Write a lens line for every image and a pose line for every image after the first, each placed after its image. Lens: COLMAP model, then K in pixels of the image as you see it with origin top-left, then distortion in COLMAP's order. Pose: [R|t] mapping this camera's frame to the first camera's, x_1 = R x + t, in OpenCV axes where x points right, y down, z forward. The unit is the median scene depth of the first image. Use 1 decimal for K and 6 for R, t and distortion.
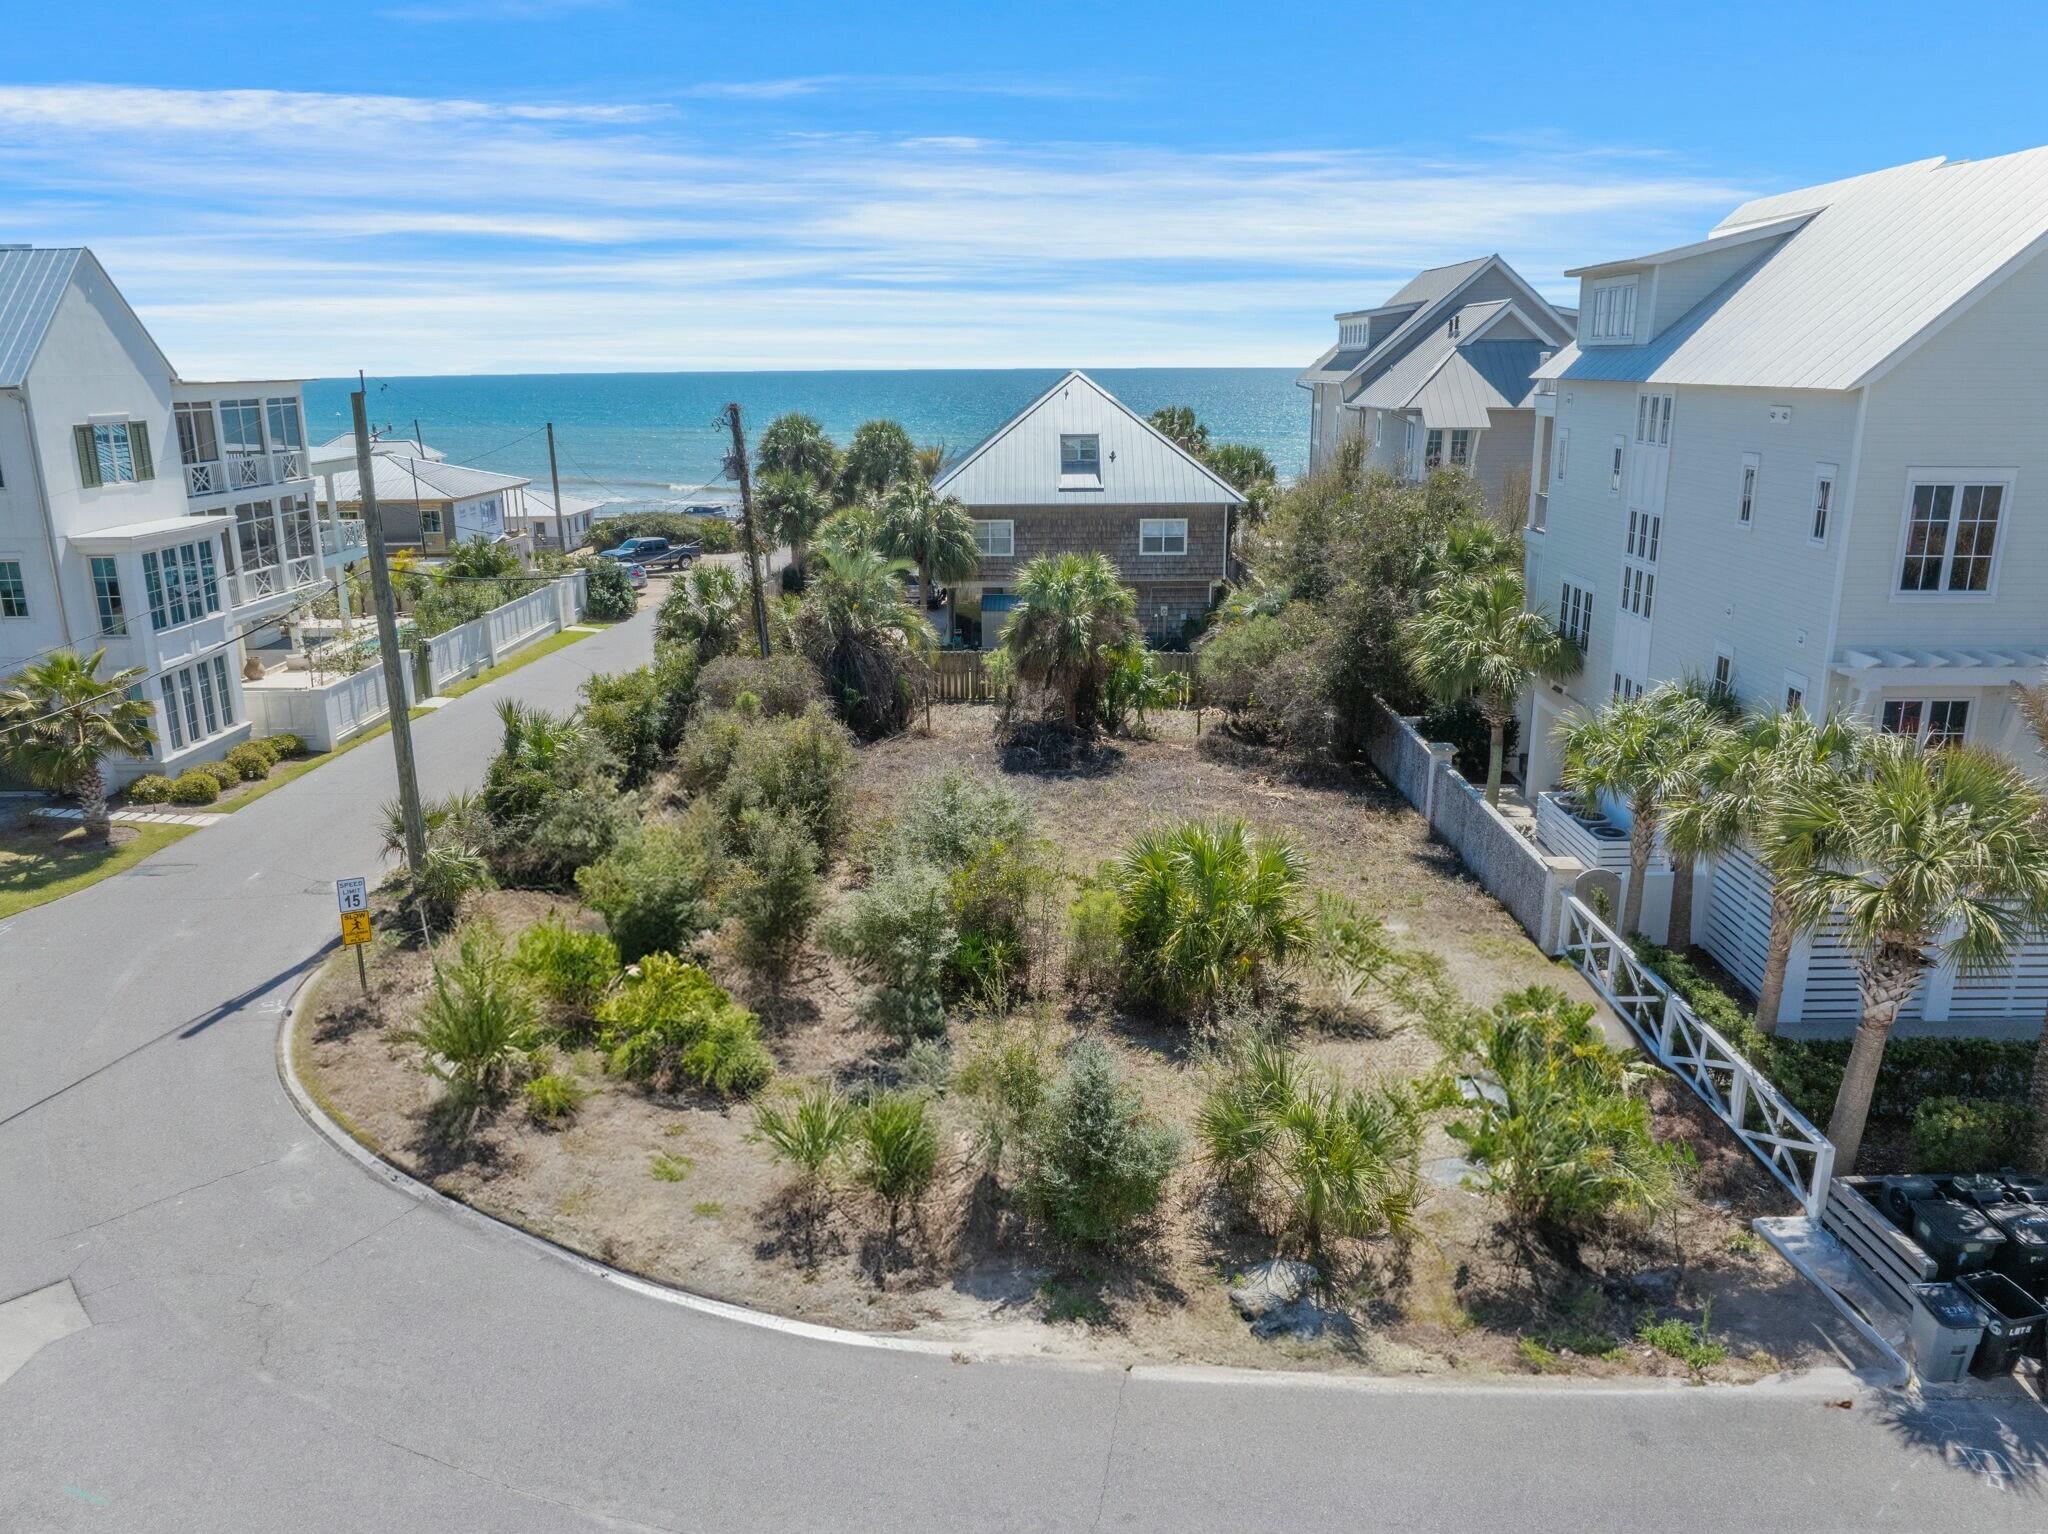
lens RADIAL K [[1451.8, 0, 1030.3], [0, 1451.8, 766.8], [0, 0, 1]] dist [-0.036221, -0.002207]
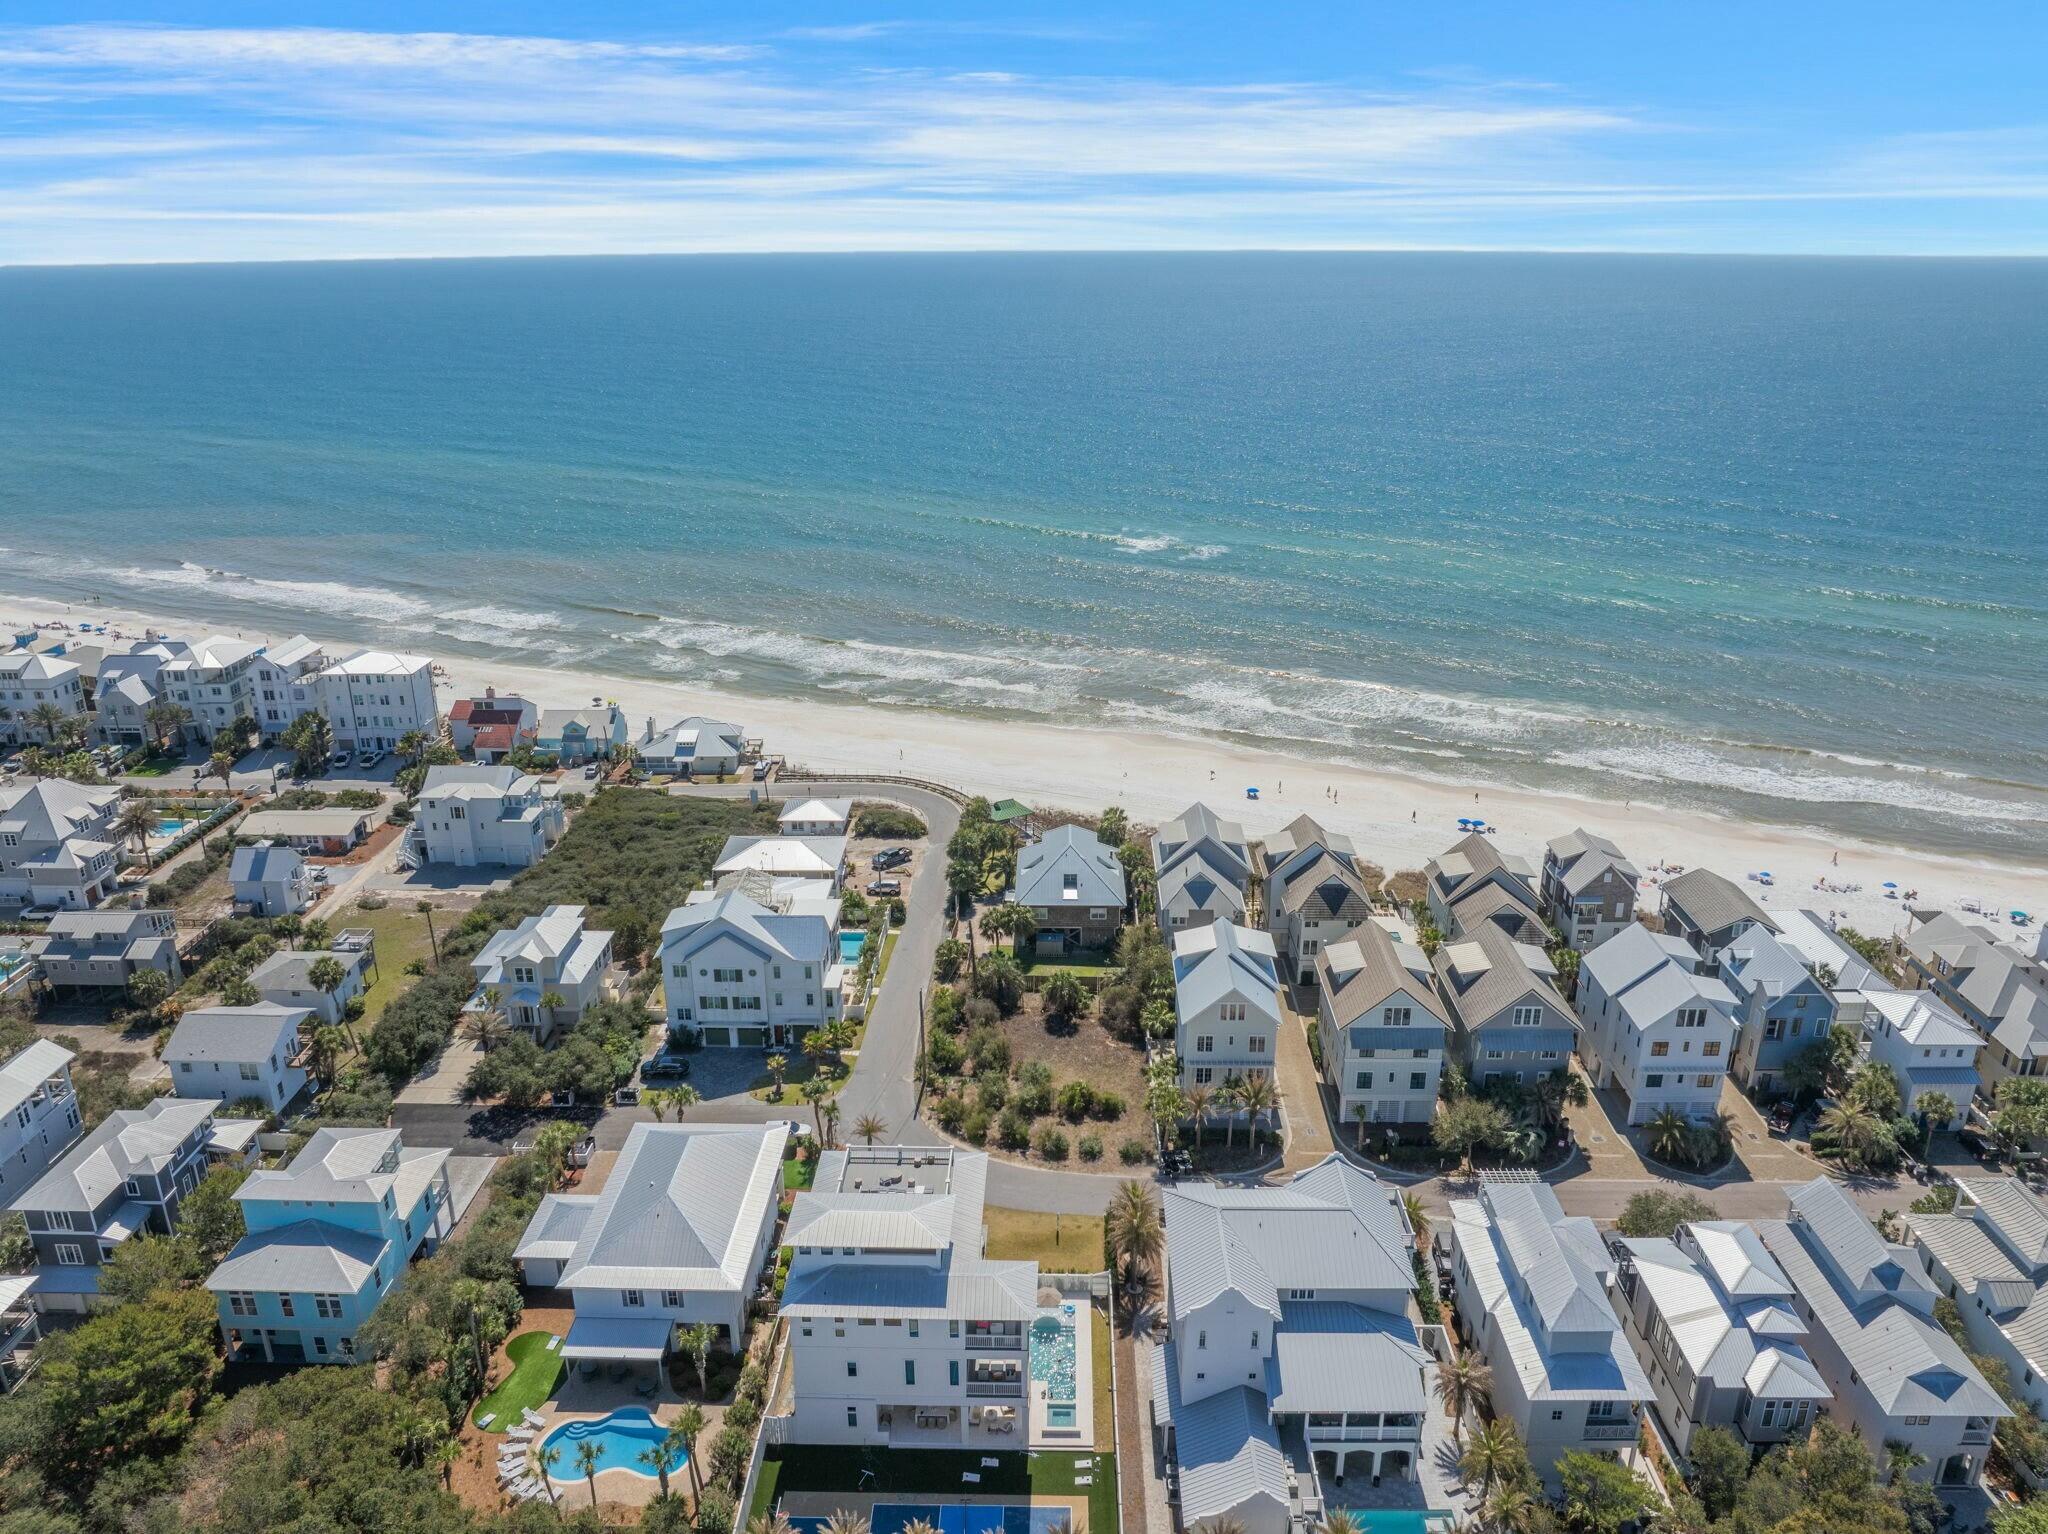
lens RADIAL K [[1425.8, 0, 1028.4], [0, 1425.8, 838.5], [0, 0, 1]] dist [0.003228, -0.001387]
pose [[0.999768, 0.008563, -0.019768, 0.010087], [-0.006032, 0.992172, 0.124735, -1.153072], [0.020681, -0.124587, 0.991993, -3.177795]]
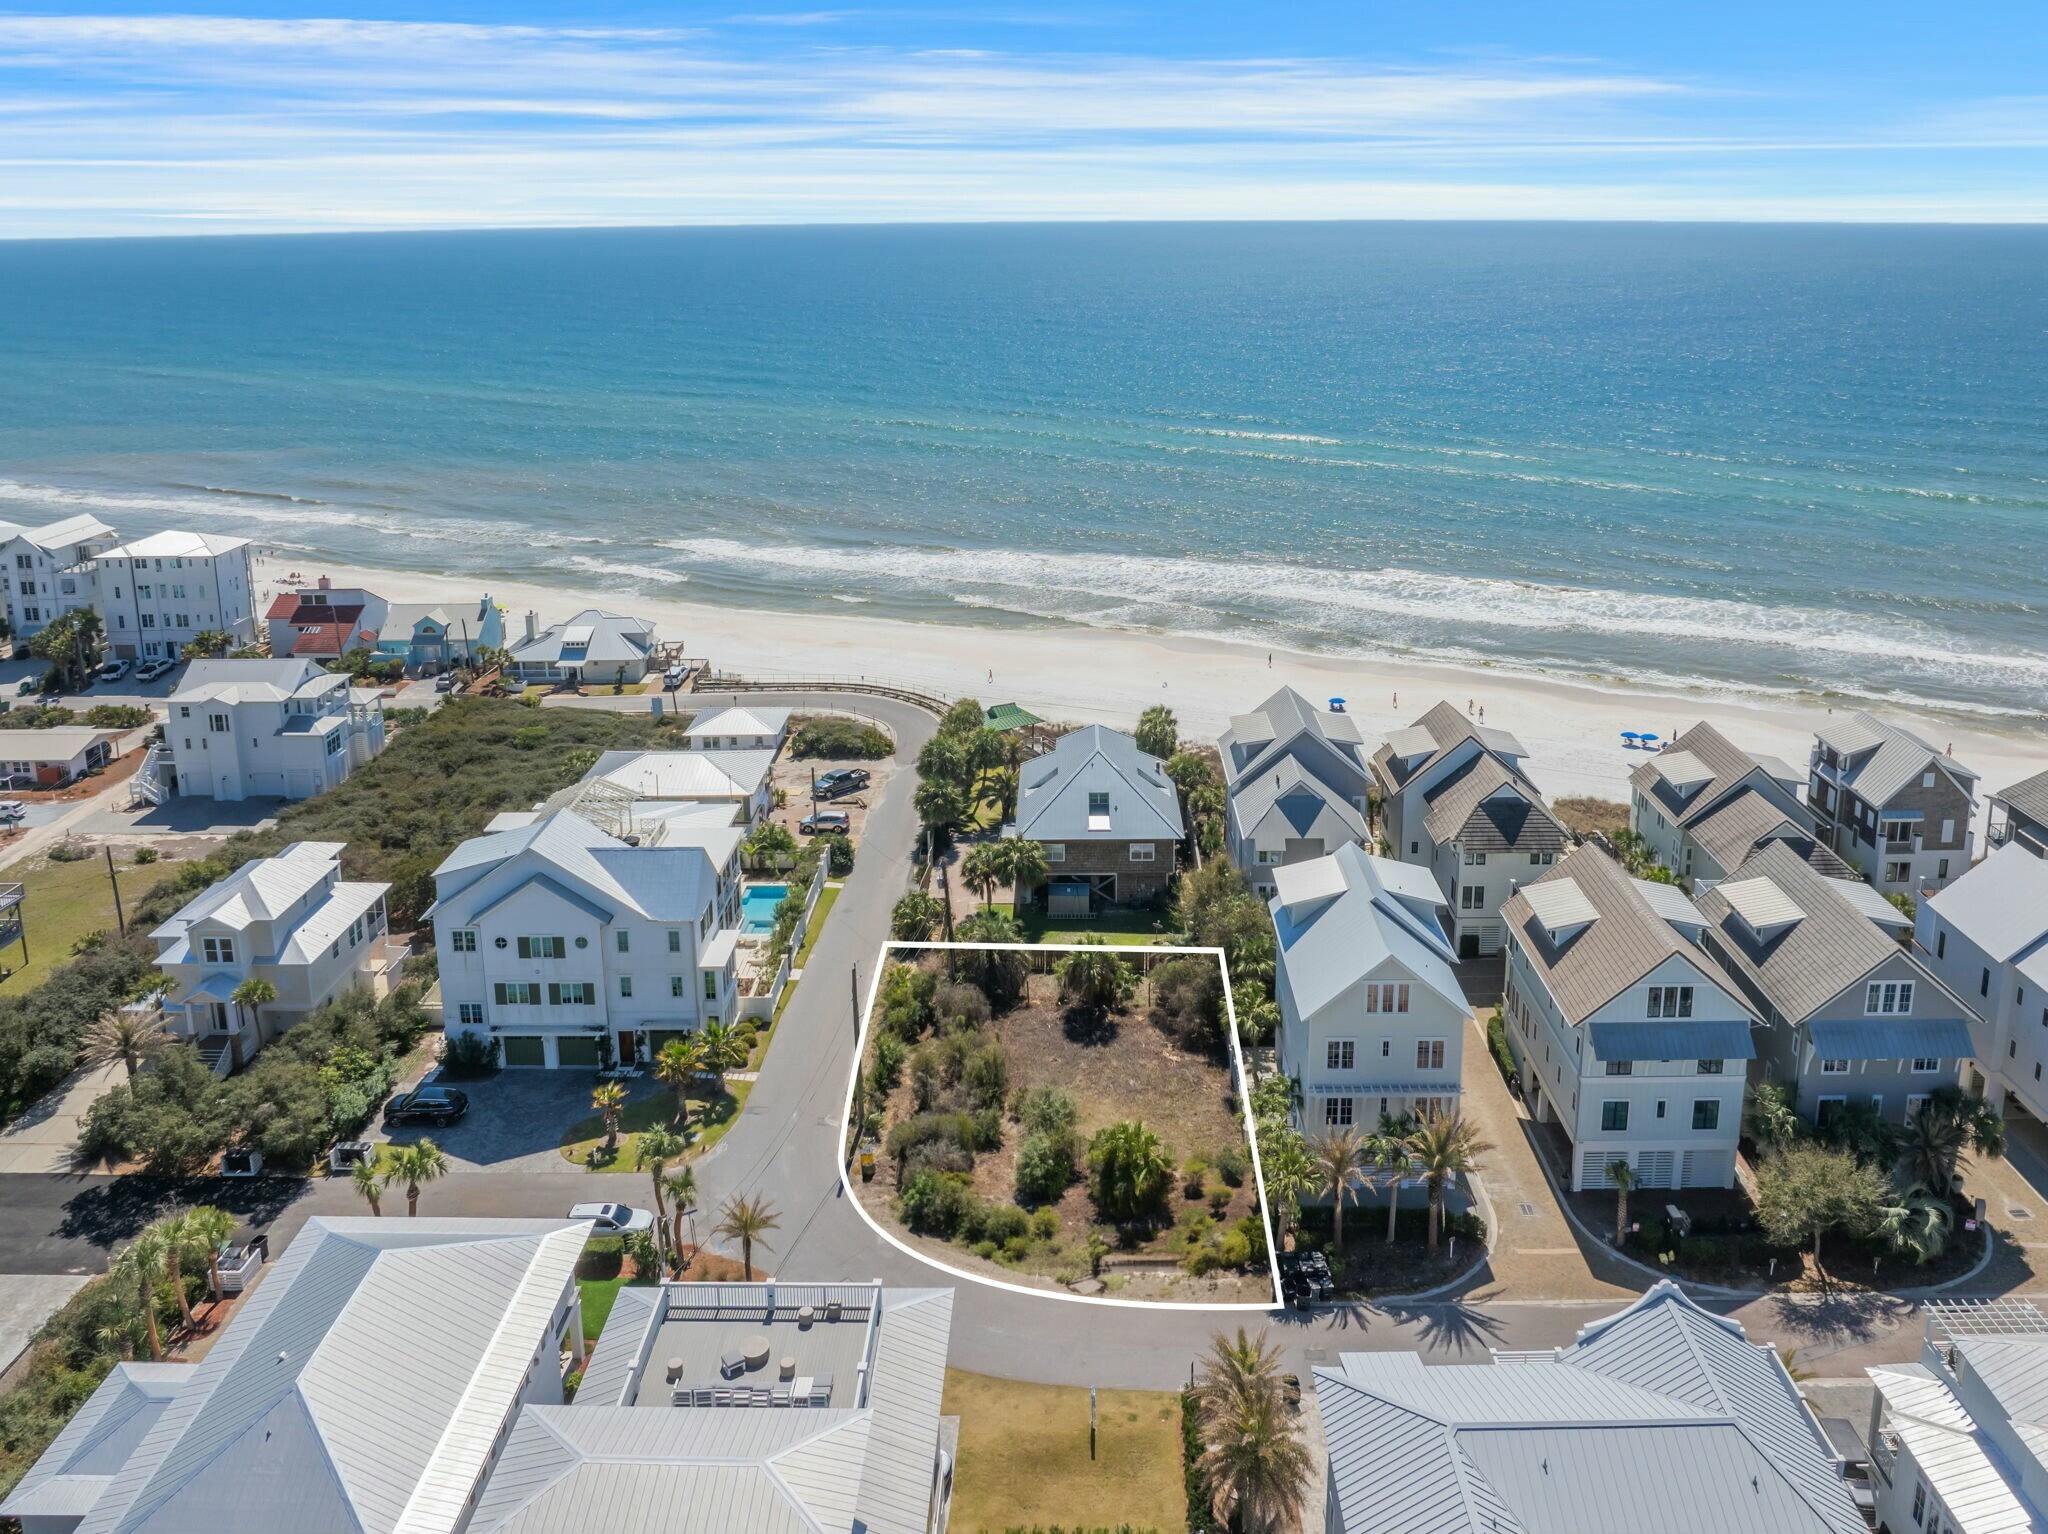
lens RADIAL K [[1519.6, 0, 1069.6], [0, 1519.6, 600.4], [0, 0, 1]] dist [-0.016433, 0.004732]
pose [[1.000000, -0.000617, 0.000008, -0.008288], [0.000617, 0.999778, -0.021064, -0.779966], [0.000005, 0.021064, 0.999778, -1.779162]]
